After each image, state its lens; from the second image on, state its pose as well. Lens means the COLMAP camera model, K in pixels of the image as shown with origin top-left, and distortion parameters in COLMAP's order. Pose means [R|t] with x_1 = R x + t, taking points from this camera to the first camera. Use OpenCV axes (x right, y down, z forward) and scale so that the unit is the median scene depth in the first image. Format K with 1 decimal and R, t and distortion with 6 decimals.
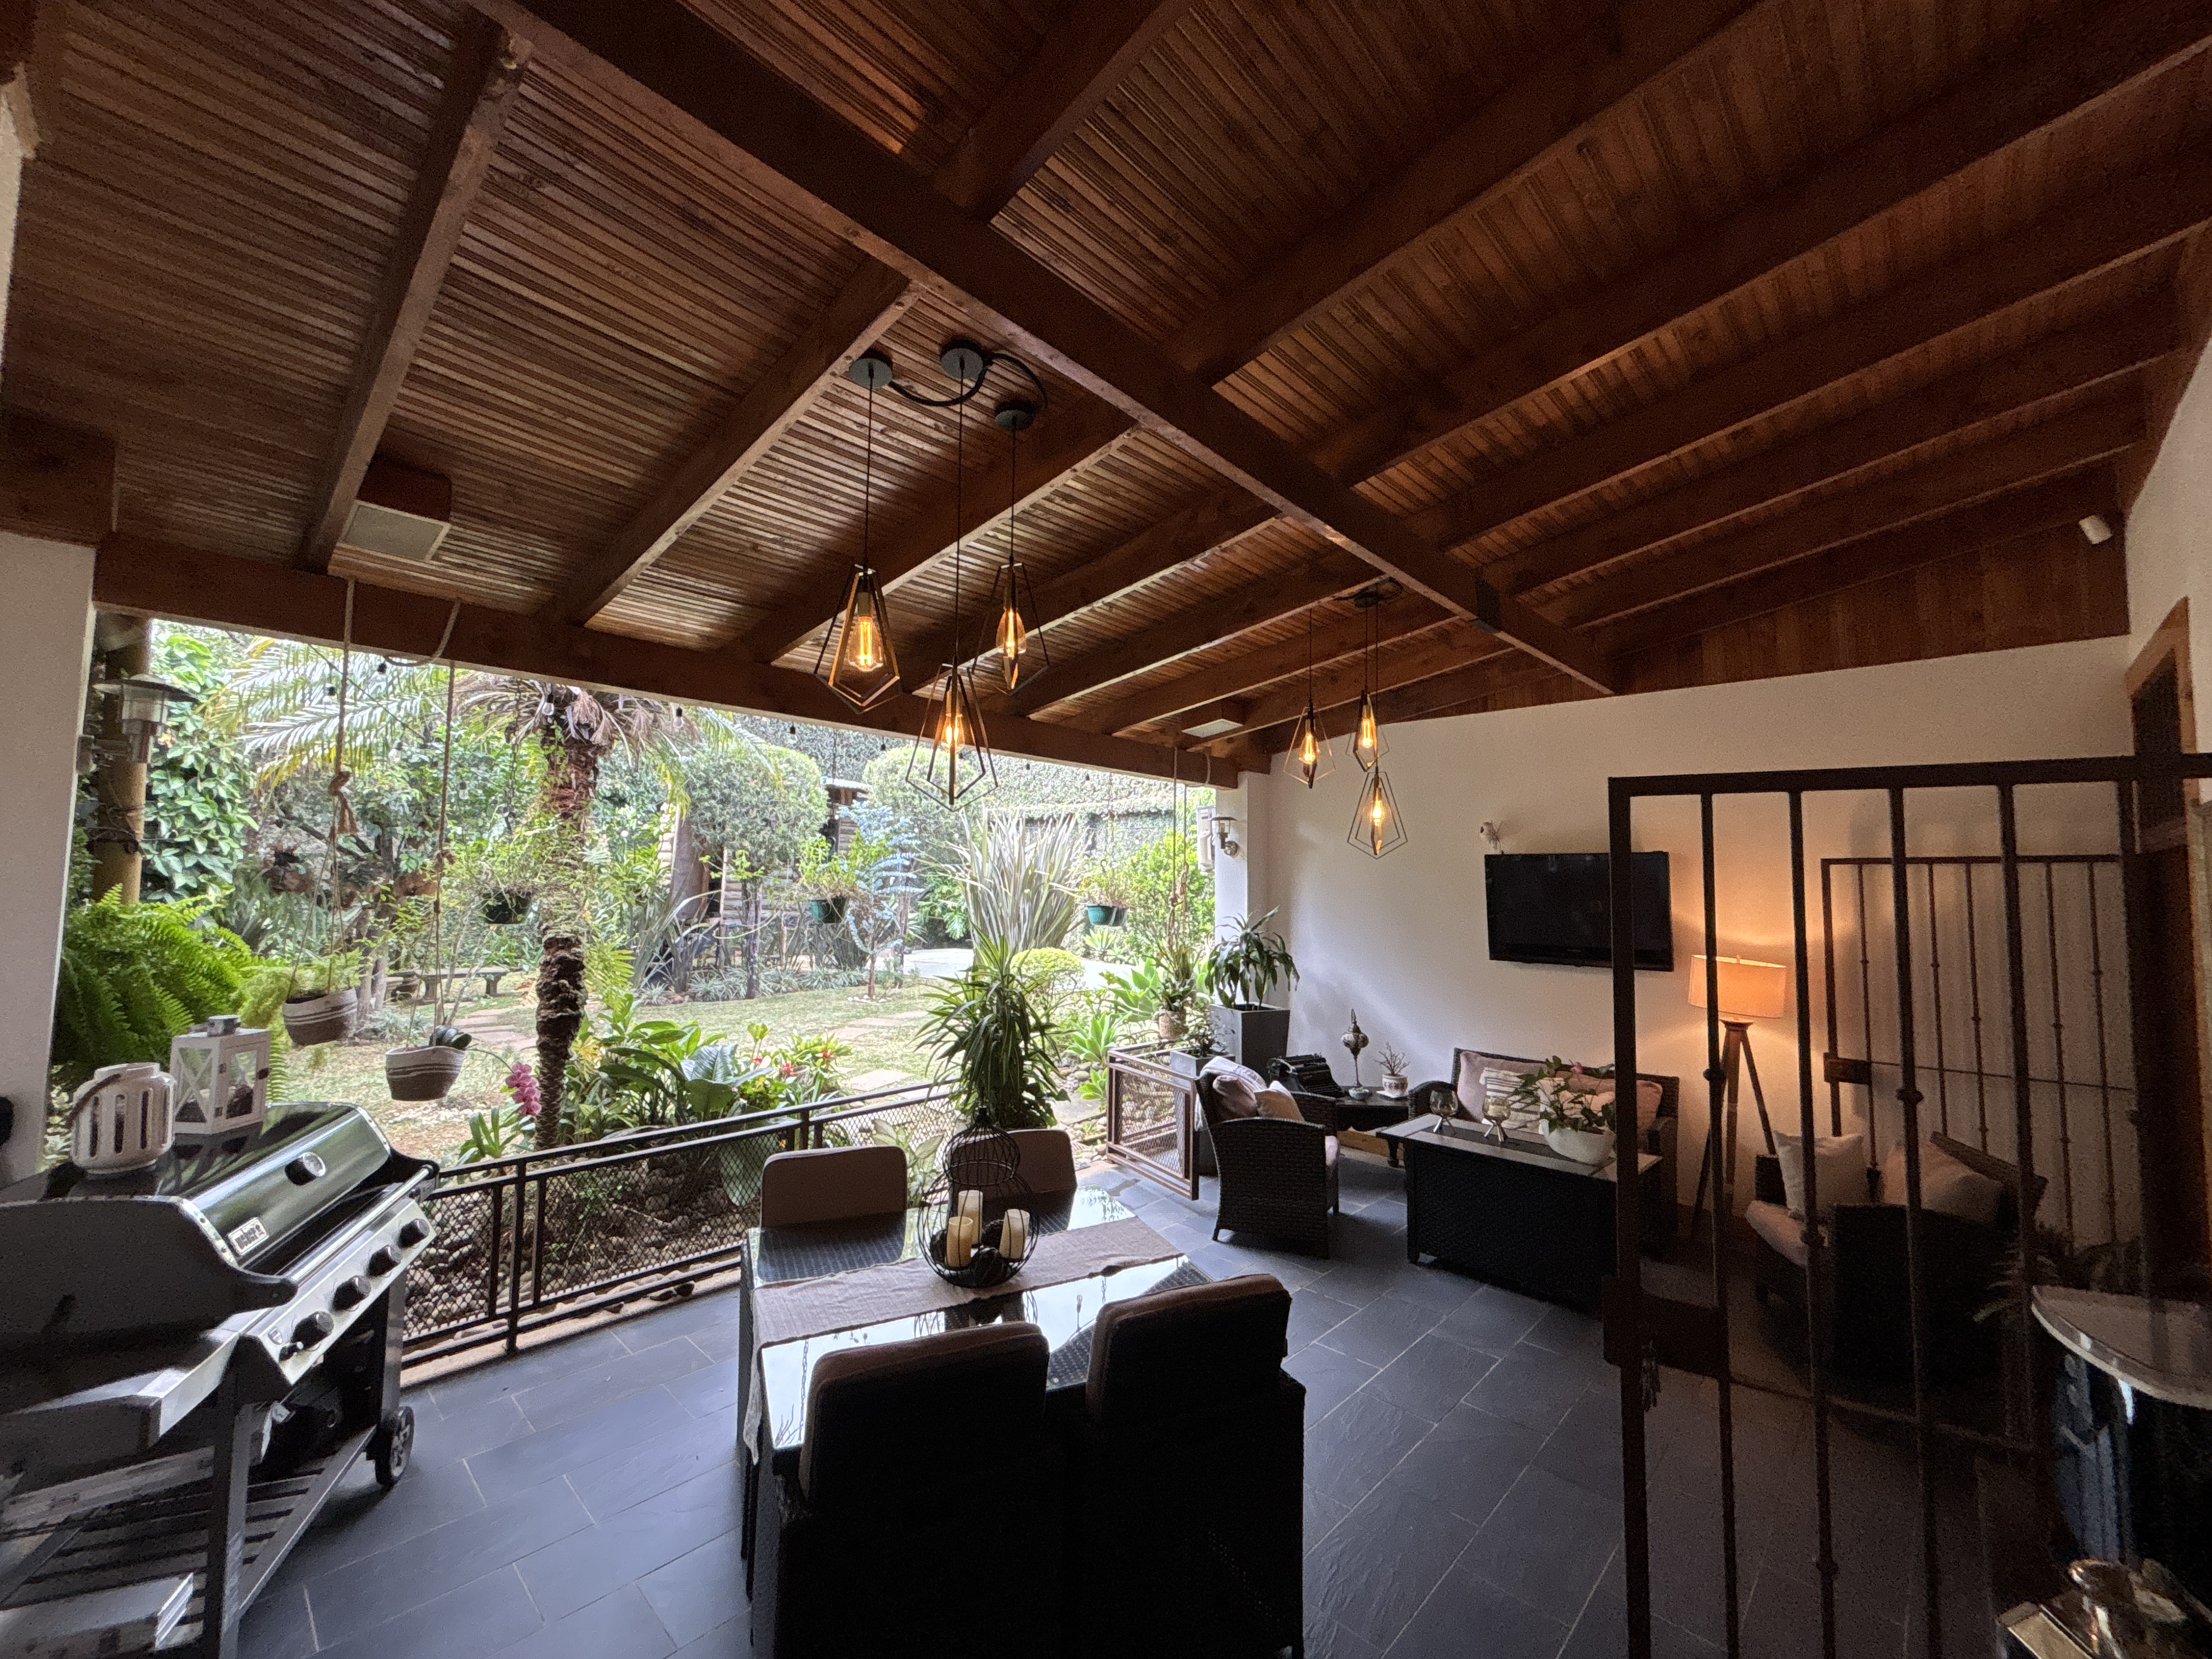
lens RADIAL K [[892.7, 0, 1104.6], [0, 892.7, 832.4], [0, 0, 1]] dist [-0.010012, -0.000205]
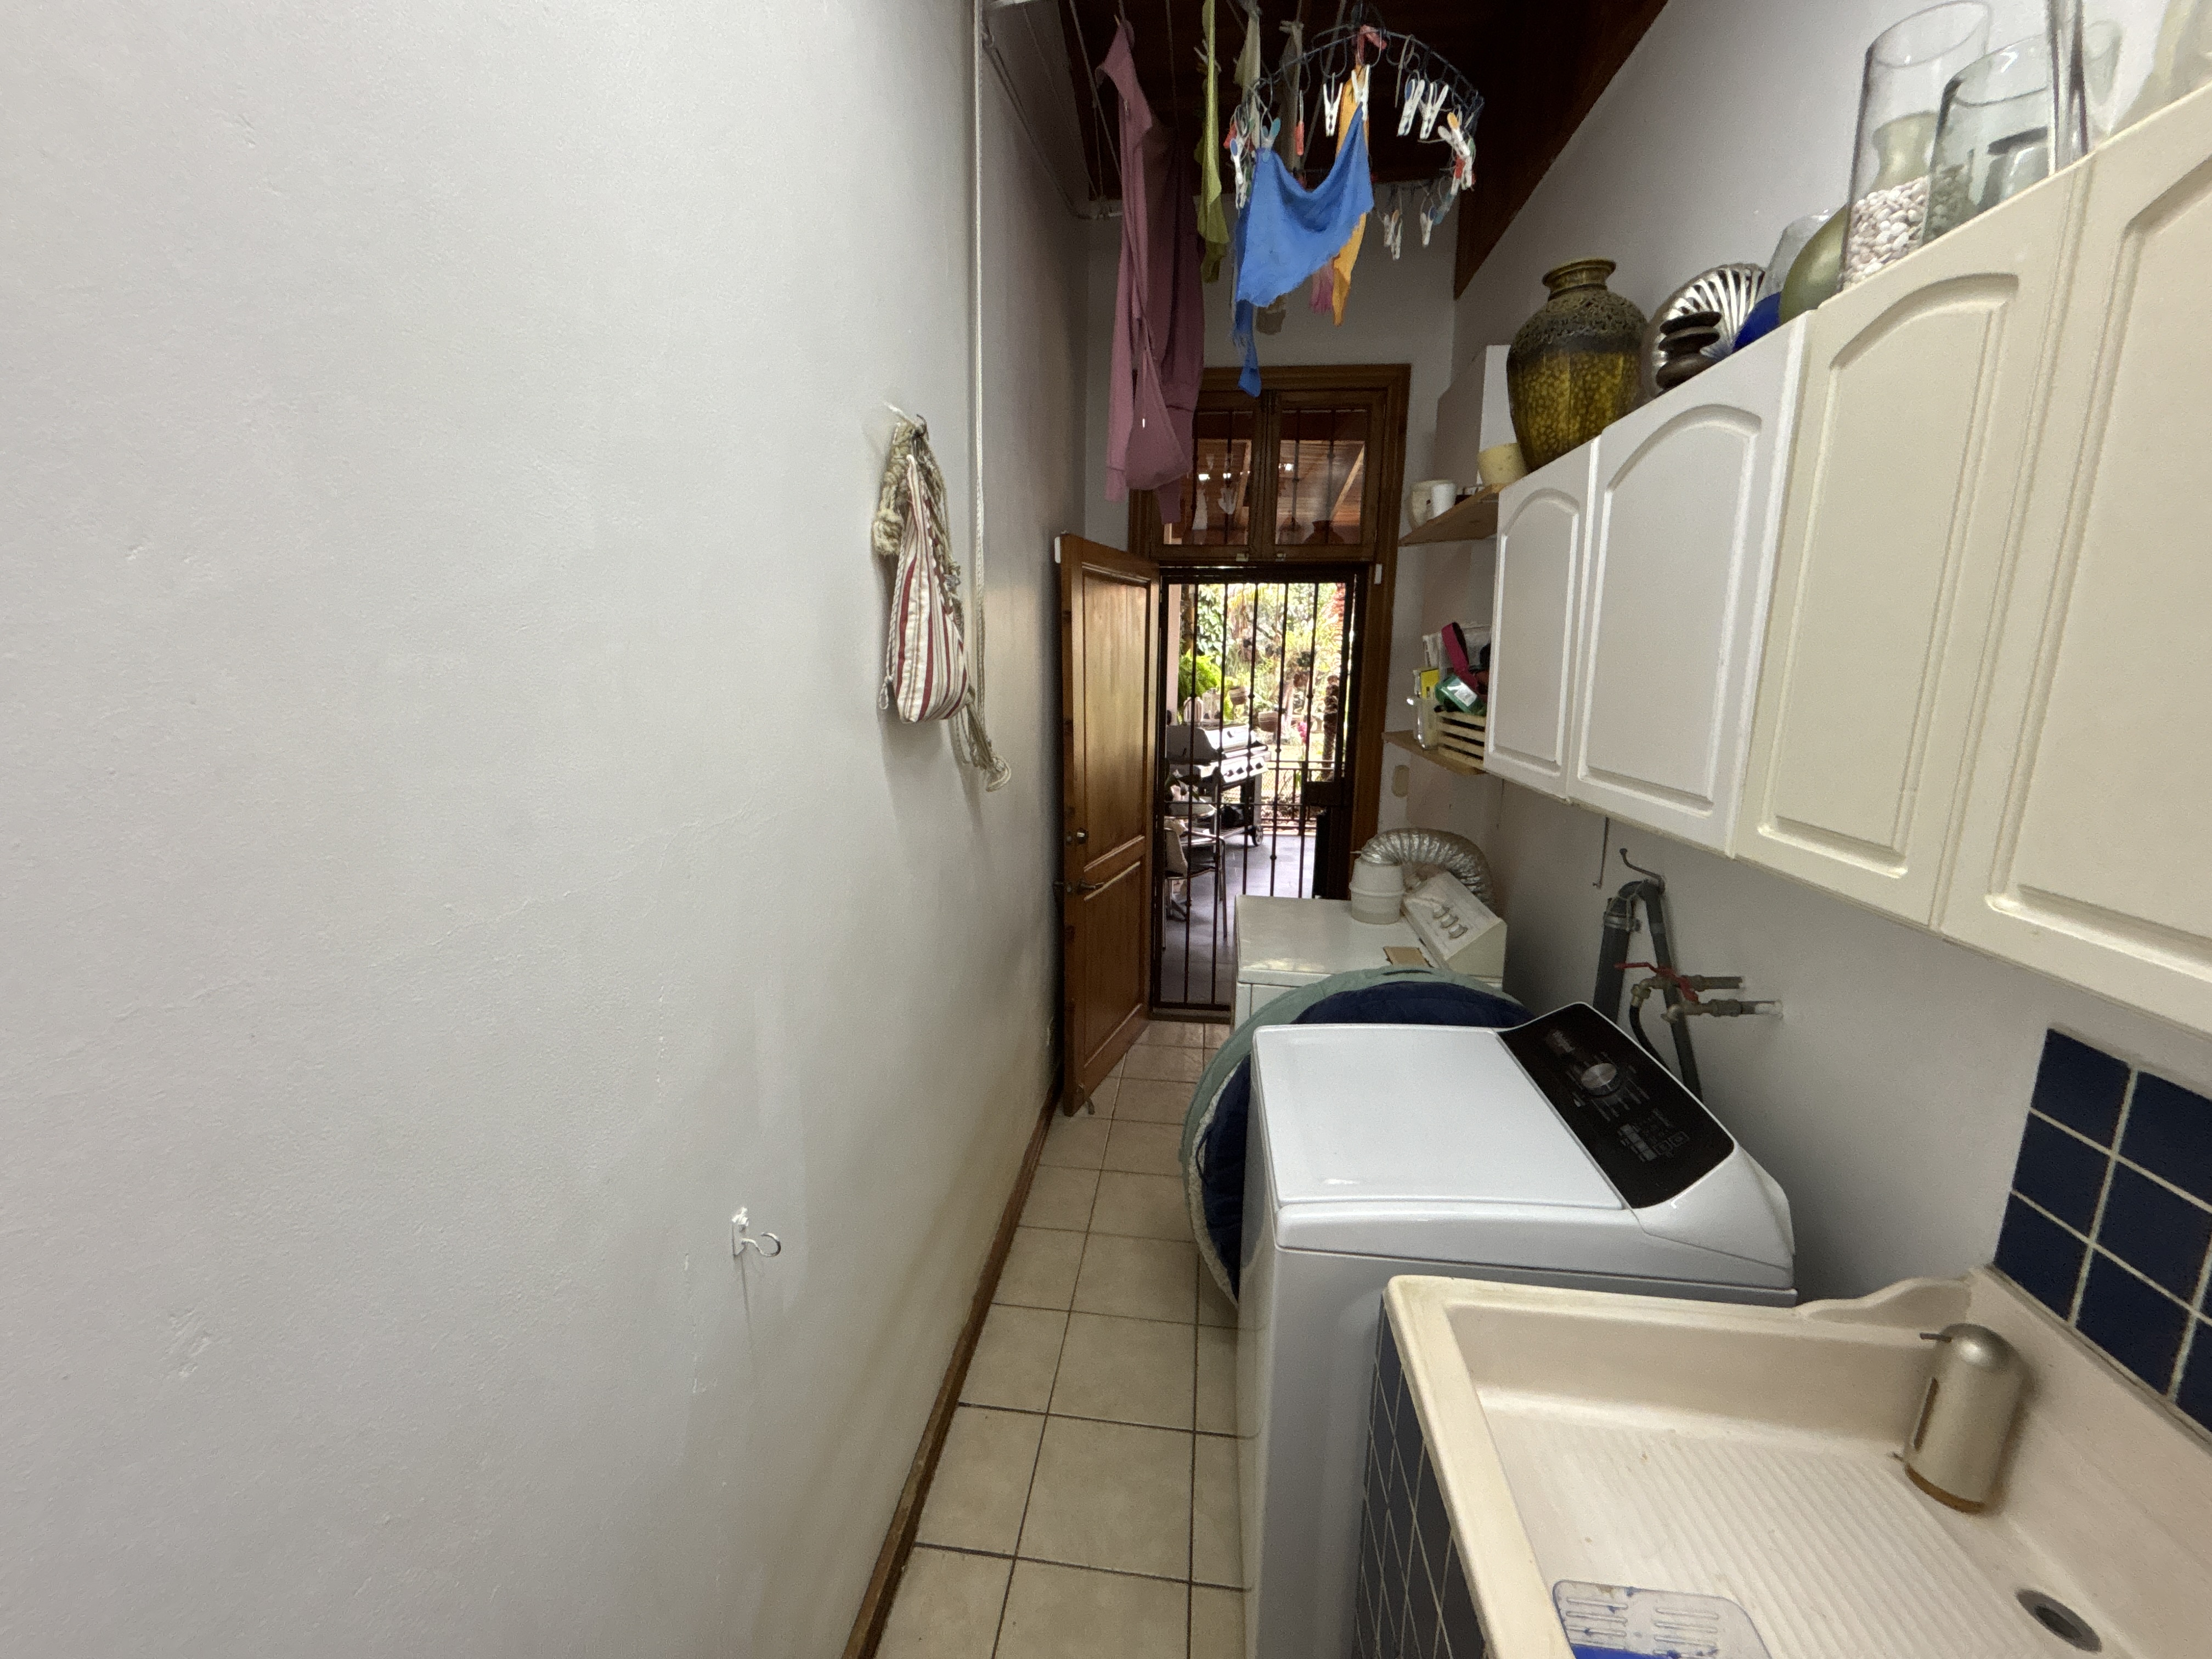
lens RADIAL K [[892.7, 0, 1101.9], [0, 892.7, 832.0], [0, 0, 1]] dist [-0.010012, -0.000205]
pose [[0.596050, 0.139870, -0.790671, 1.755693], [0.066583, 0.972710, 0.222266, -0.066286], [0.800182, -0.185127, 0.570471, -1.603096]]
